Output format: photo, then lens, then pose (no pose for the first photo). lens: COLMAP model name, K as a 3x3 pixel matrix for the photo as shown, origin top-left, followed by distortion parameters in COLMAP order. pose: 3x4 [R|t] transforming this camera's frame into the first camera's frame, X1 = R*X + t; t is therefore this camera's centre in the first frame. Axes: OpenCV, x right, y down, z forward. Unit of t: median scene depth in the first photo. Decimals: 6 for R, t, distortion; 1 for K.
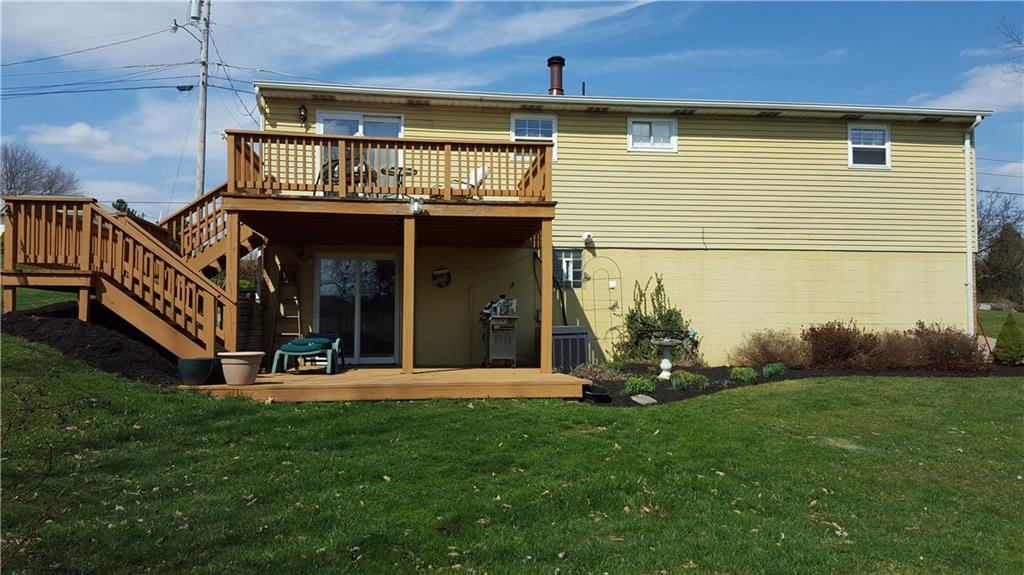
lens RADIAL K [[761.3, 0, 507.9], [0, 761.3, 289.1], [0, 0, 1]] dist [0.083031, -0.028363]
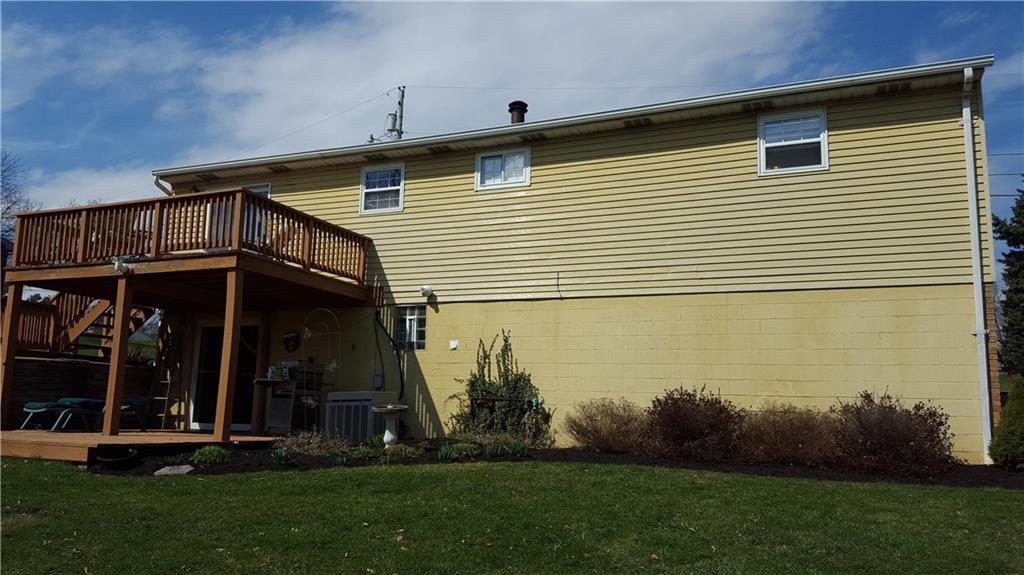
lens RADIAL K [[761.3, 0, 513.1], [0, 761.3, 290.4], [0, 0, 1]] dist [0.083031, -0.028363]
pose [[0.850696, -0.059931, -0.522231, 0.642095], [0.001073, 0.993675, -0.112285, 0.029646], [0.525657, 0.094960, 0.845380, 0.303124]]
